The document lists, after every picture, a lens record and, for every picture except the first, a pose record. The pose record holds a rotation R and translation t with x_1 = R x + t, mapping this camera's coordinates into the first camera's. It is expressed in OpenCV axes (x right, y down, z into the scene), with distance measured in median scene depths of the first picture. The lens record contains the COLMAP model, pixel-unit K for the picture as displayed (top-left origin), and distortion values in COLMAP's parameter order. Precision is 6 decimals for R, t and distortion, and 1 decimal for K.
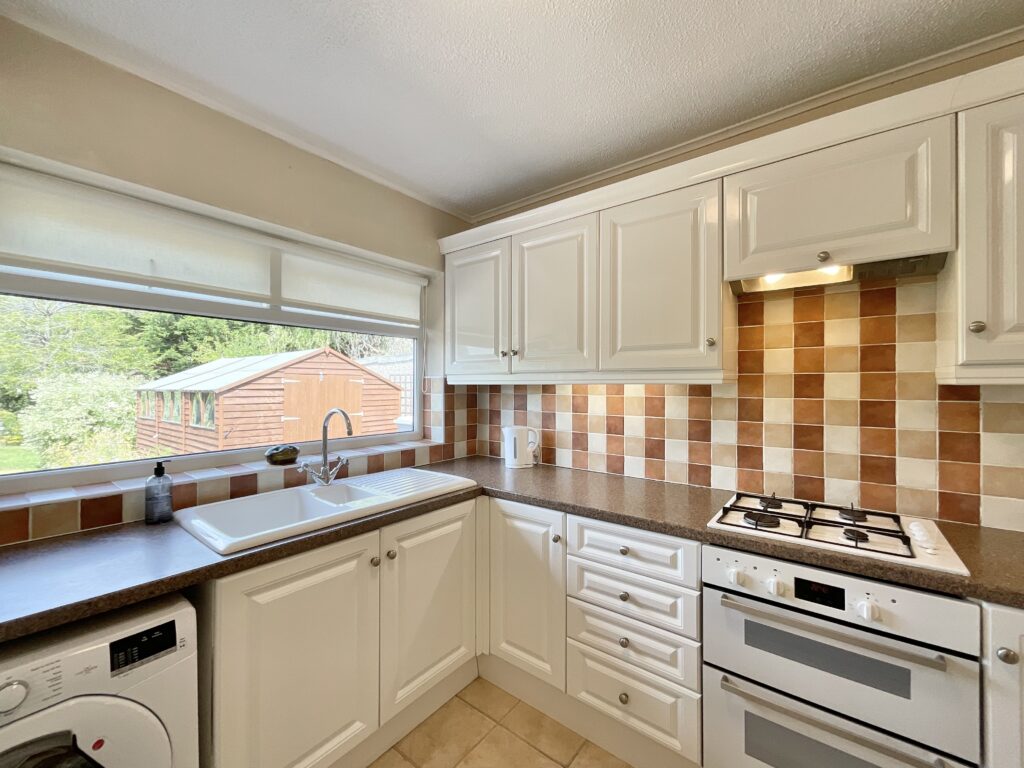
lens RADIAL K [[417.0, 0, 510.6], [0, 417.0, 383.7], [0, 0, 1]] dist [-0.000816, 0.000294]
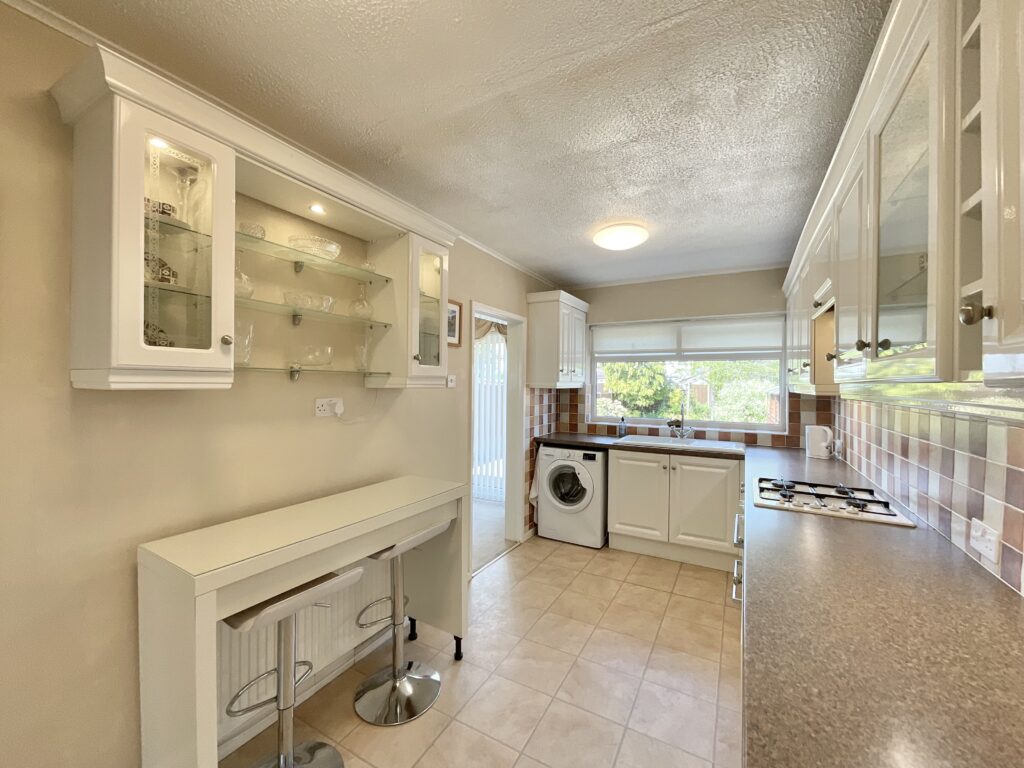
lens RADIAL K [[417.0, 0, 510.6], [0, 417.0, 383.7], [0, 0, 1]] dist [-0.000816, 0.000294]
pose [[0.155997, 0.002587, -0.987754, 1.529758], [-0.009824, 0.999951, 0.001068, -0.026683], [0.987709, 0.009538, 0.156015, -0.178469]]
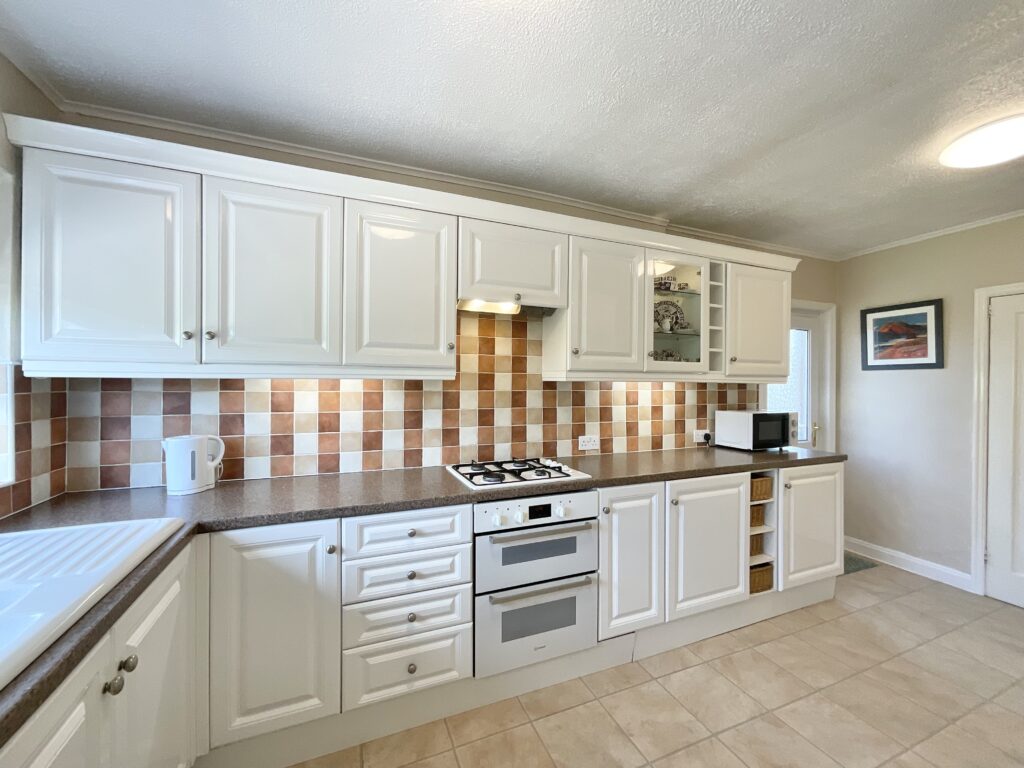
lens RADIAL K [[417.0, 0, 510.6], [0, 417.0, 383.7], [0, 0, 1]] dist [-0.000816, 0.000294]
pose [[0.489499, 0.000061, 0.872004, -0.463179], [-0.008040, 0.999958, 0.004443, 0.004869], [-0.871967, -0.009186, 0.489479, 0.211952]]
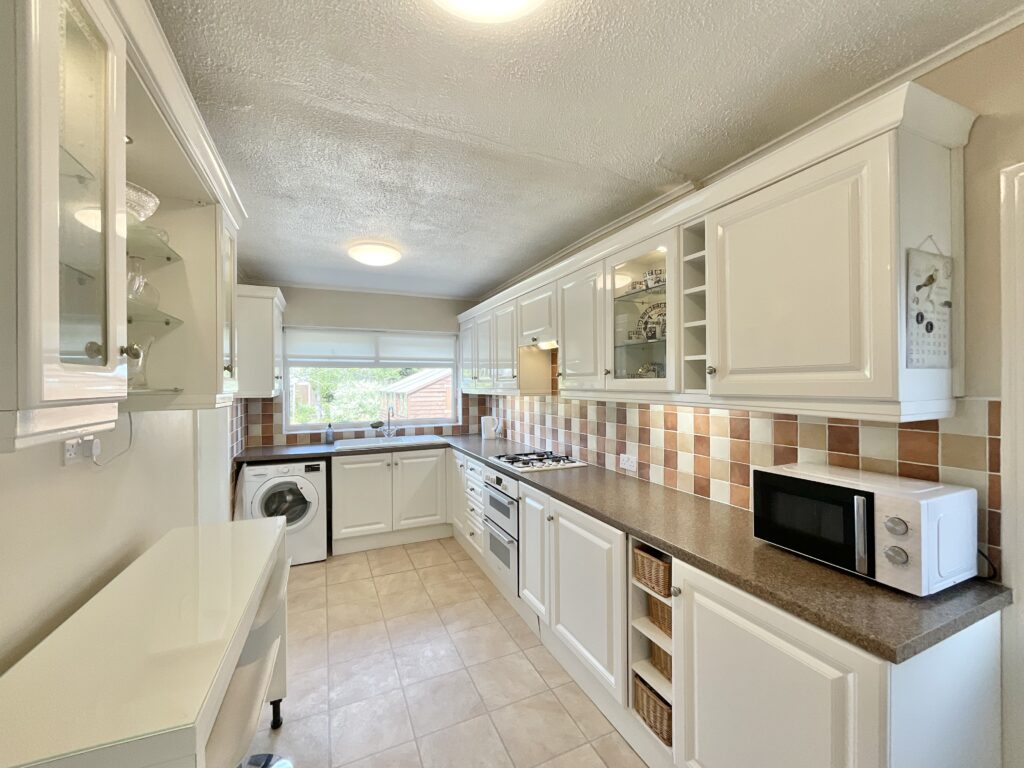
lens RADIAL K [[417.0, 0, 510.6], [0, 417.0, 383.7], [0, 0, 1]] dist [-0.000816, 0.000294]
pose [[0.885697, -0.006562, -0.464217, 1.292161], [0.008280, 0.999964, 0.001662, -0.059684], [0.464189, -0.005316, 0.885720, -0.781488]]
